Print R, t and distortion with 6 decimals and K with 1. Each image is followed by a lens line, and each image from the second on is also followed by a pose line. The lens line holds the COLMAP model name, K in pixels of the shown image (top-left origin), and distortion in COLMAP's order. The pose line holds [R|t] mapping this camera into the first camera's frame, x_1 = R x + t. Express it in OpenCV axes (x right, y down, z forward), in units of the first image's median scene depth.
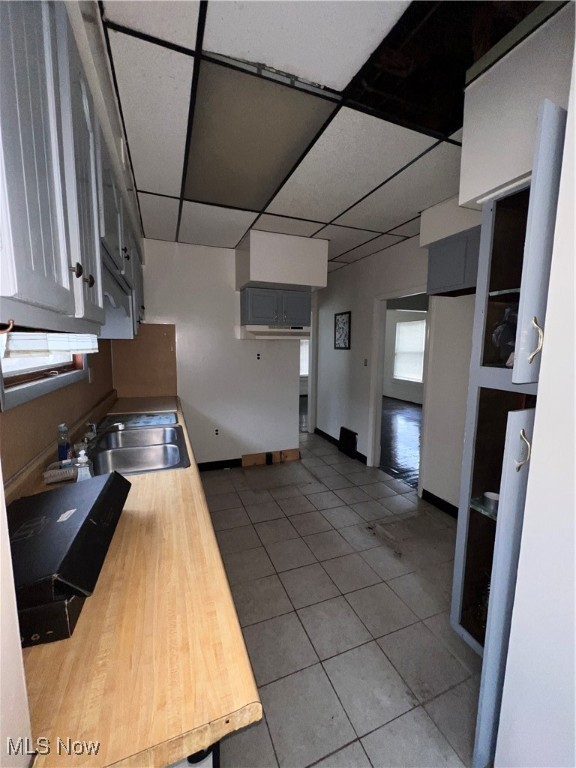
lens RADIAL K [[307.3, 0, 285.7], [0, 307.3, 384.1], [0, 0, 1]] dist [0.000270, -0.000283]
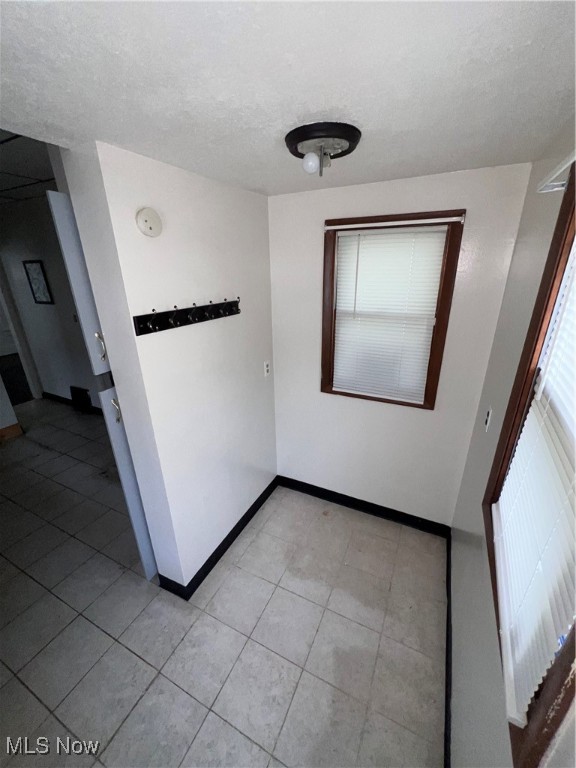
lens RADIAL K [[307.3, 0, 289.4], [0, 307.3, 383.1], [0, 0, 1]] dist [0.000270, -0.000283]
pose [[0.737592, -0.253521, 0.625847, 0.094043], [0.105266, 0.958682, 0.264286, -0.055579], [-0.666991, -0.129055, 0.733804, -0.172238]]
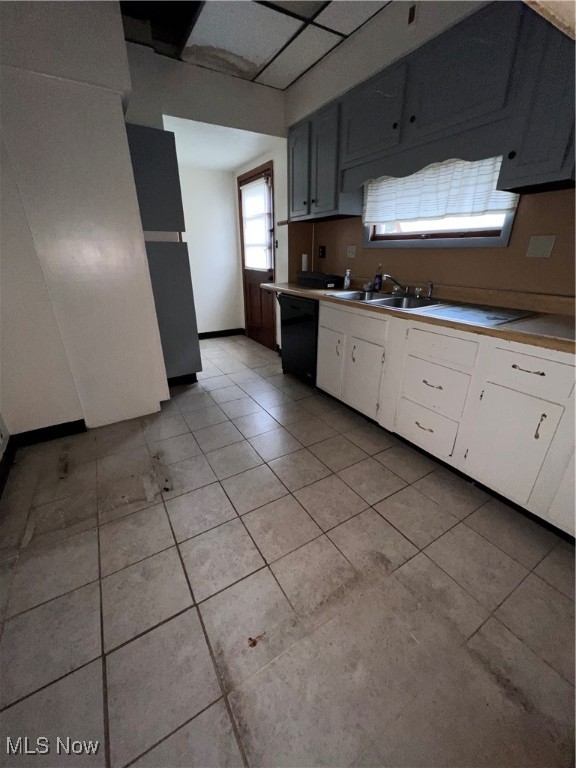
lens RADIAL K [[307.3, 0, 287.8], [0, 307.3, 381.8], [0, 0, 1]] dist [0.000270, -0.000283]
pose [[-0.985957, 0.065105, -0.153784, 0.060706], [-0.023090, 0.858886, 0.511646, -0.057273], [0.165393, 0.508012, -0.845322, 0.924644]]
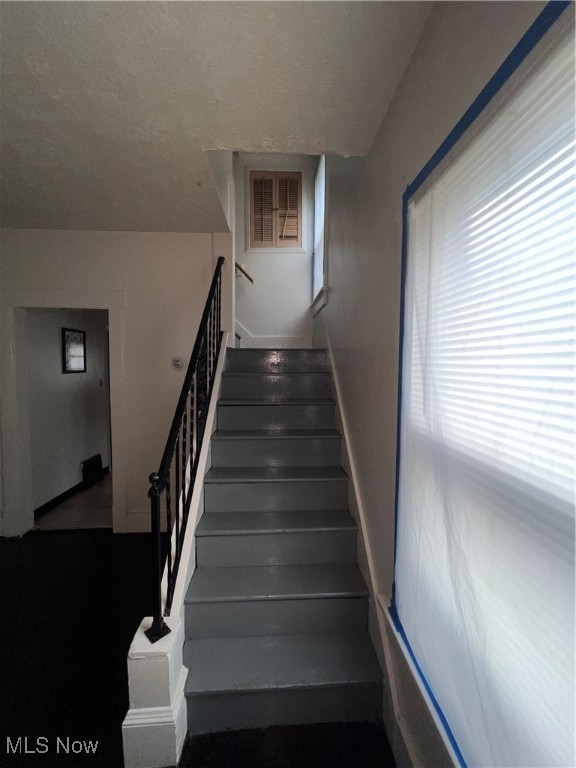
lens RADIAL K [[307.3, 0, 289.0], [0, 307.3, 382.9], [0, 0, 1]] dist [0.000270, -0.000283]
pose [[-0.949823, -0.035475, 0.310769, -0.658958], [0.024001, 0.982353, 0.185492, -0.238221], [-0.311865, 0.183644, -0.932210, 1.679275]]
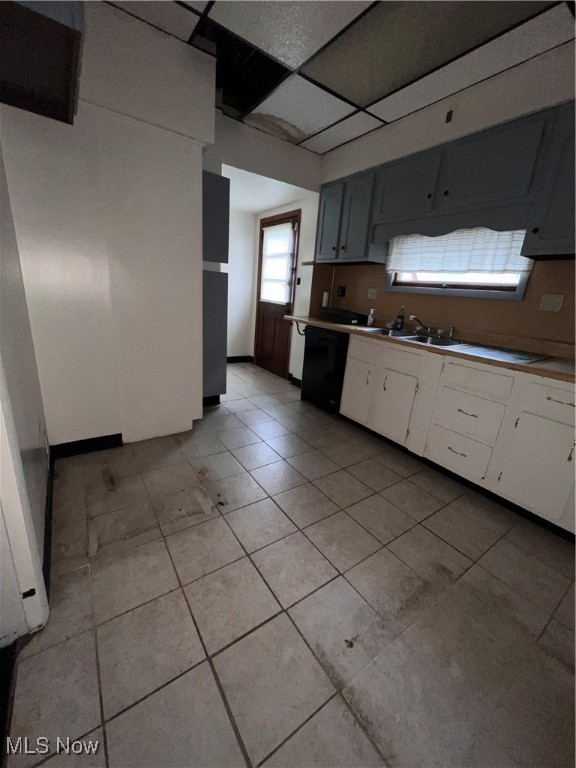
lens RADIAL K [[307.3, 0, 288.7], [0, 307.3, 381.8], [0, 0, 1]] dist [0.000270, -0.000283]
pose [[-0.970397, -0.007264, -0.241407, 0.182995], [-0.109236, 0.904668, 0.411877, -0.052673], [0.215402, 0.426054, -0.878681, 0.941371]]
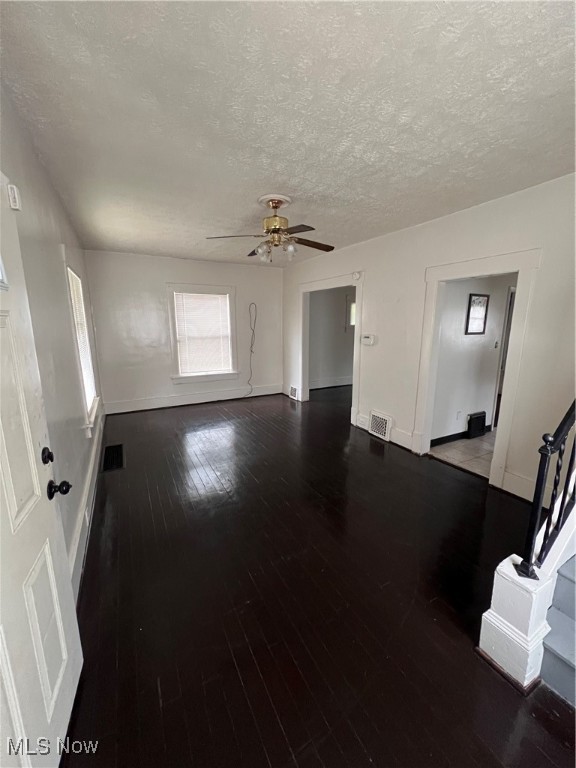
lens RADIAL K [[307.3, 0, 290.1], [0, 307.3, 382.1], [0, 0, 1]] dist [0.000270, -0.000283]
pose [[-0.126464, -0.196506, 0.972313, -0.704364], [0.125223, 0.969179, 0.212160, -0.251113], [-0.984036, 0.148586, -0.097959, 1.737737]]
